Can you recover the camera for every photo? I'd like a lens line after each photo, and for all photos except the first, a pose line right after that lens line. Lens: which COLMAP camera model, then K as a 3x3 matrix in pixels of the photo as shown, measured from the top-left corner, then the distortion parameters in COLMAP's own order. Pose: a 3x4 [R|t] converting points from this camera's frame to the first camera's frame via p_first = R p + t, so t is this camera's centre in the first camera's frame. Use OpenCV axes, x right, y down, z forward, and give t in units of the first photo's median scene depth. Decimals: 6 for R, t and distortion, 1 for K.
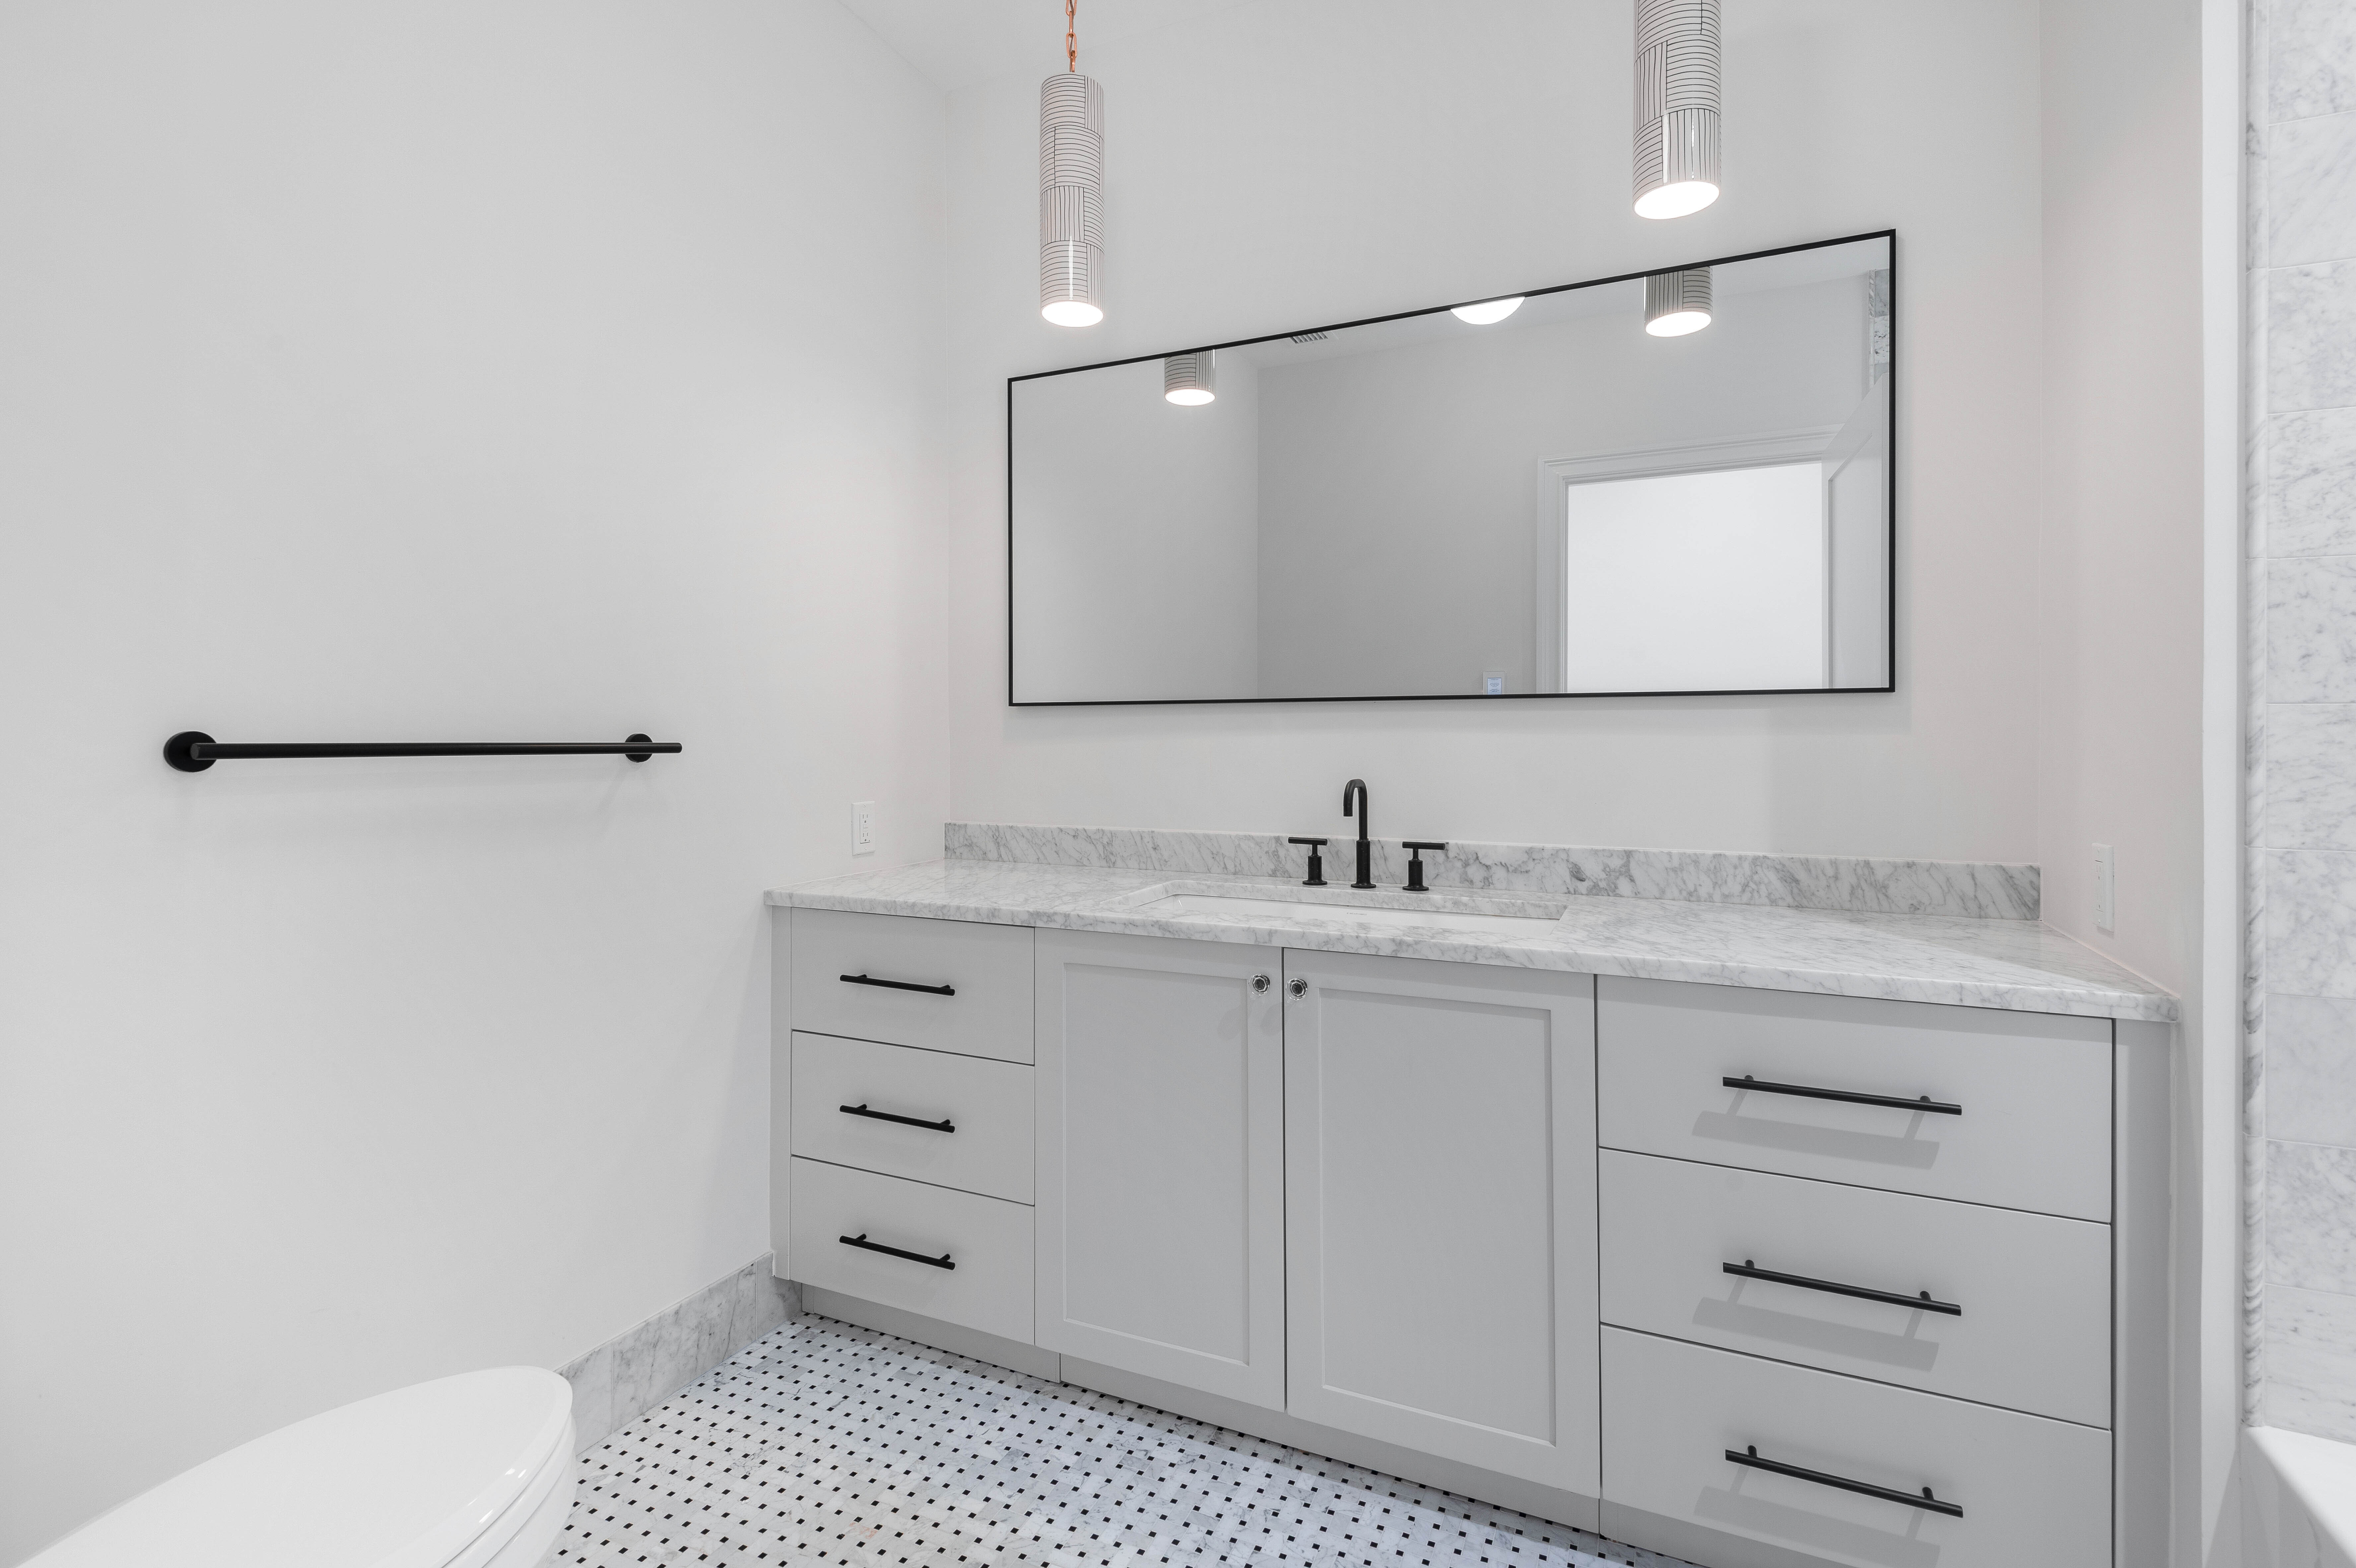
lens RADIAL K [[1086.1, 0, 1171.1], [0, 1086.1, 736.7], [0, 0, 1]] dist [-0.024650, -0.000771]
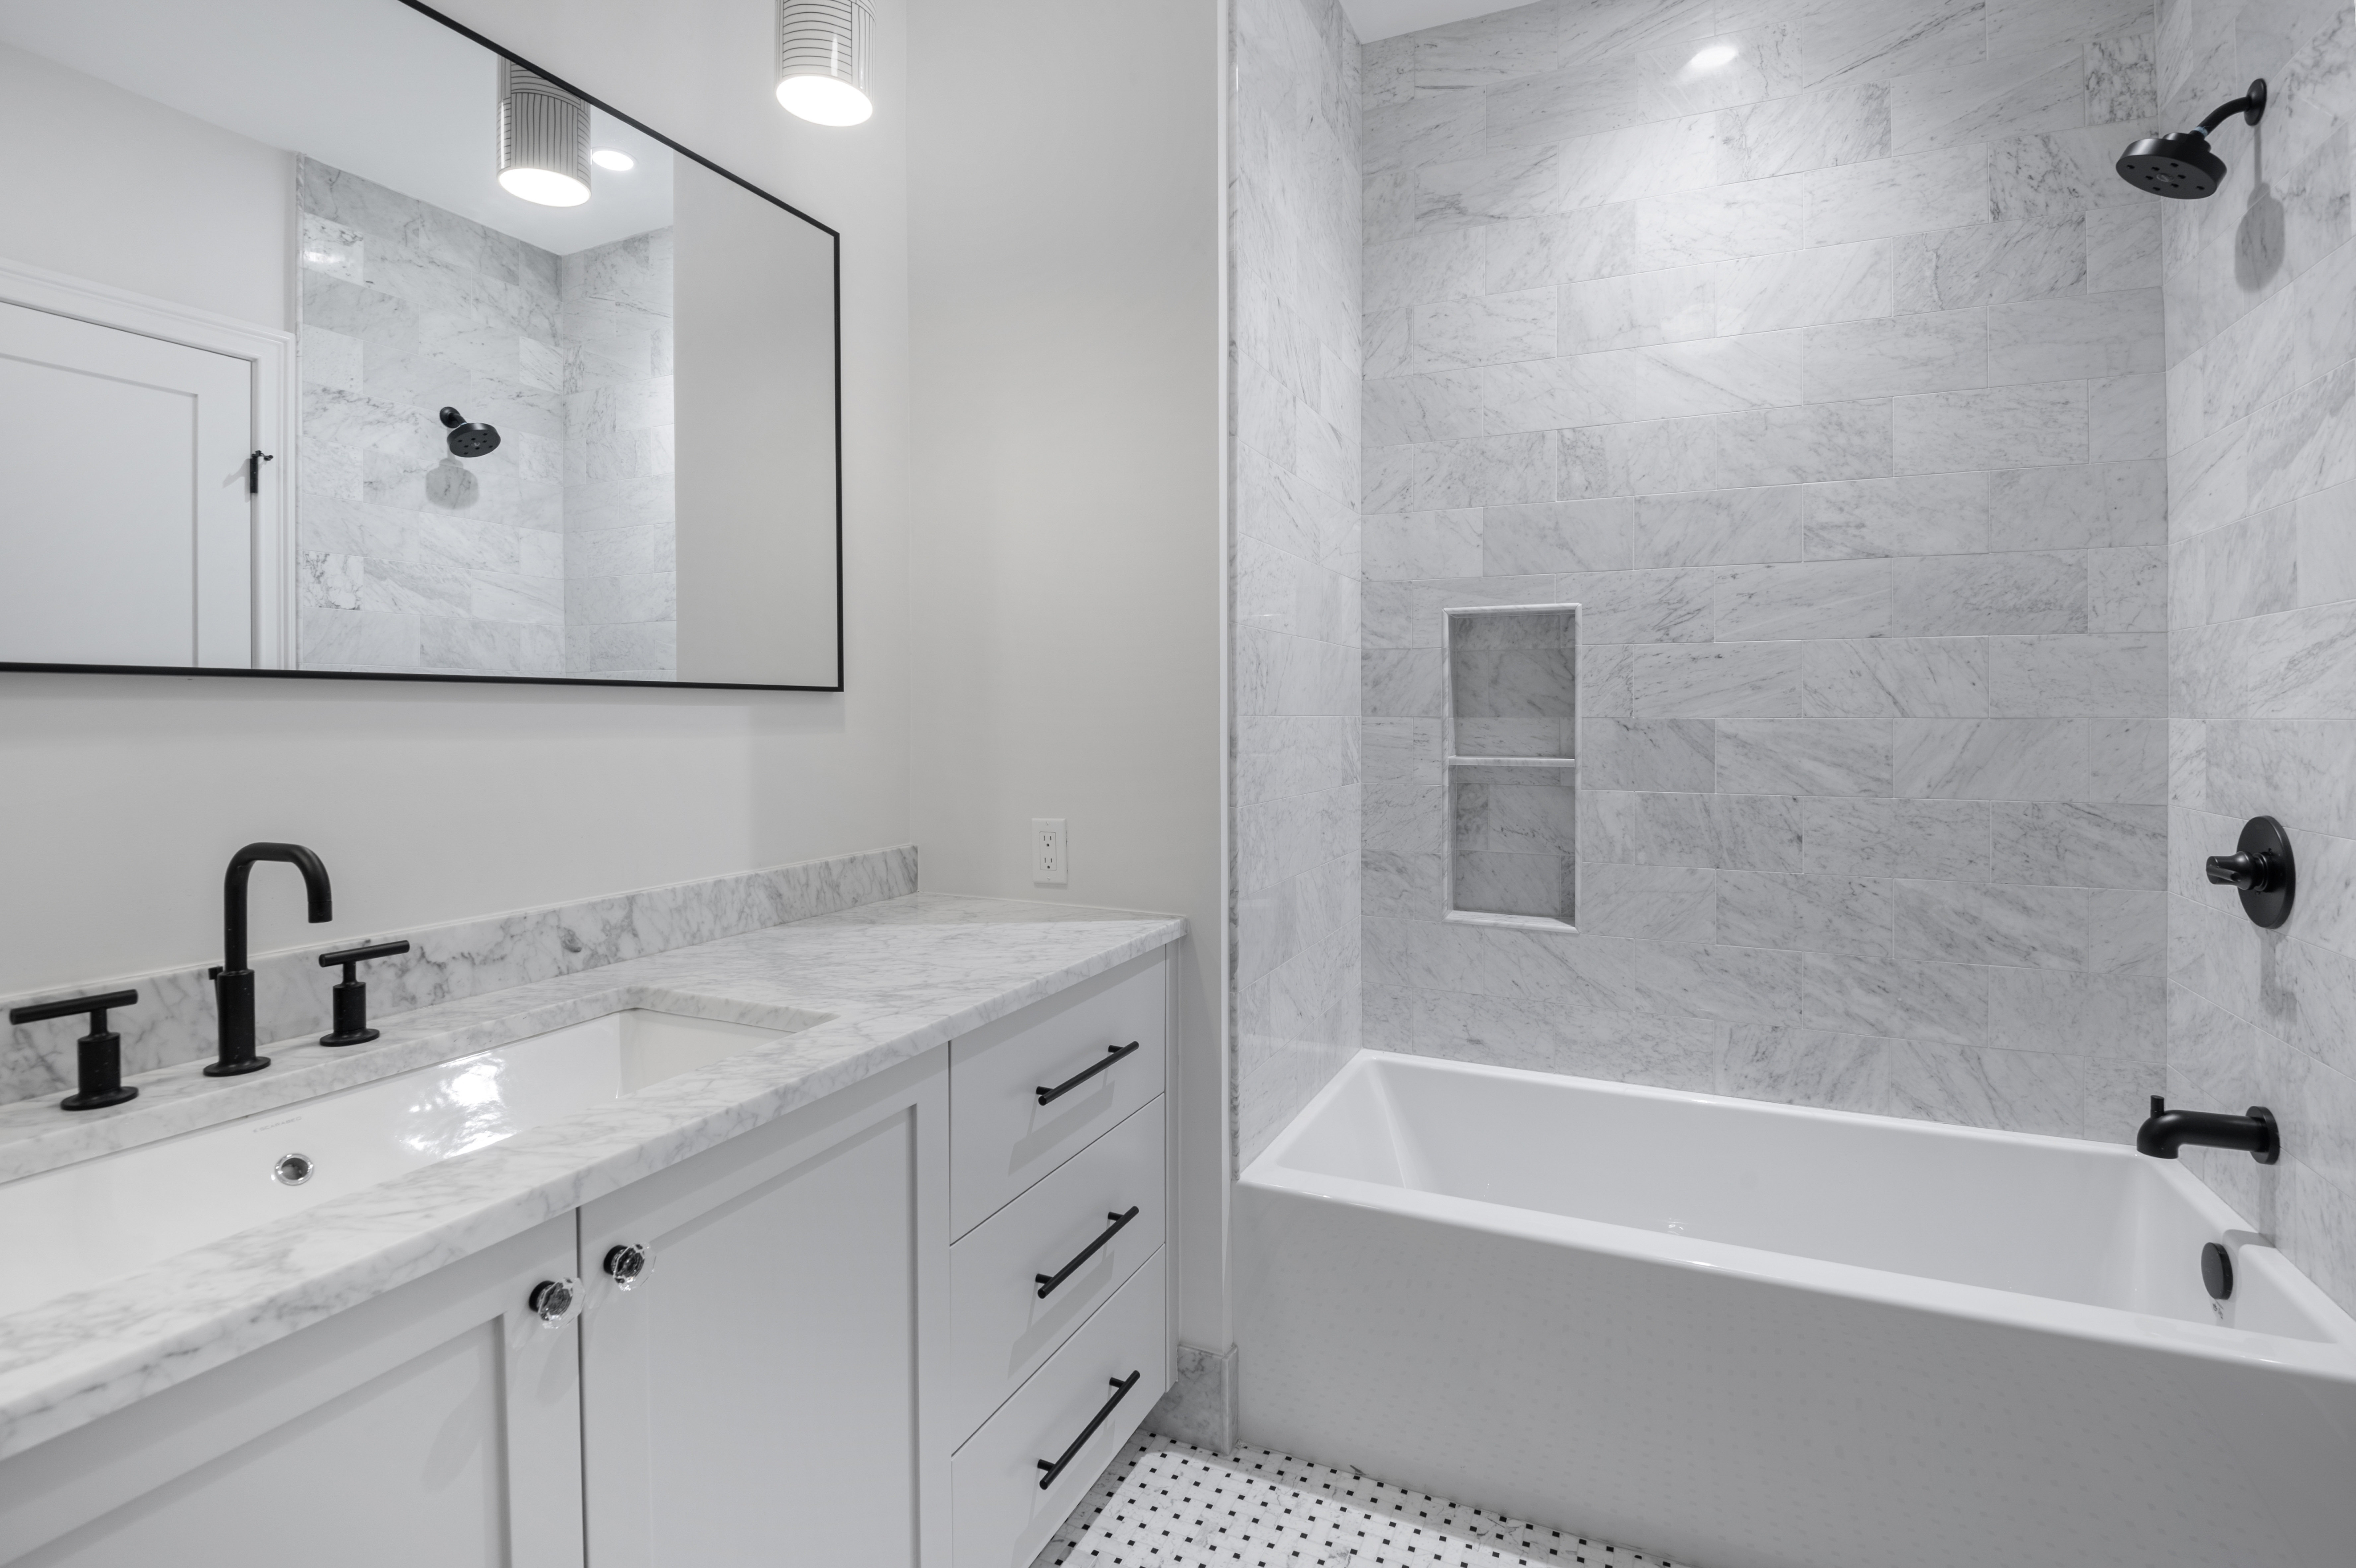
lens RADIAL K [[1086.0, 0, 1198.7], [0, 1086.0, 714.3], [0, 0, 1]] dist [-0.024650, -0.000771]
pose [[-0.018090, -0.001415, 0.999835, -0.328193], [0.005077, 0.999986, 0.001507, -0.018254], [-0.999823, 0.005103, -0.018083, 0.638136]]
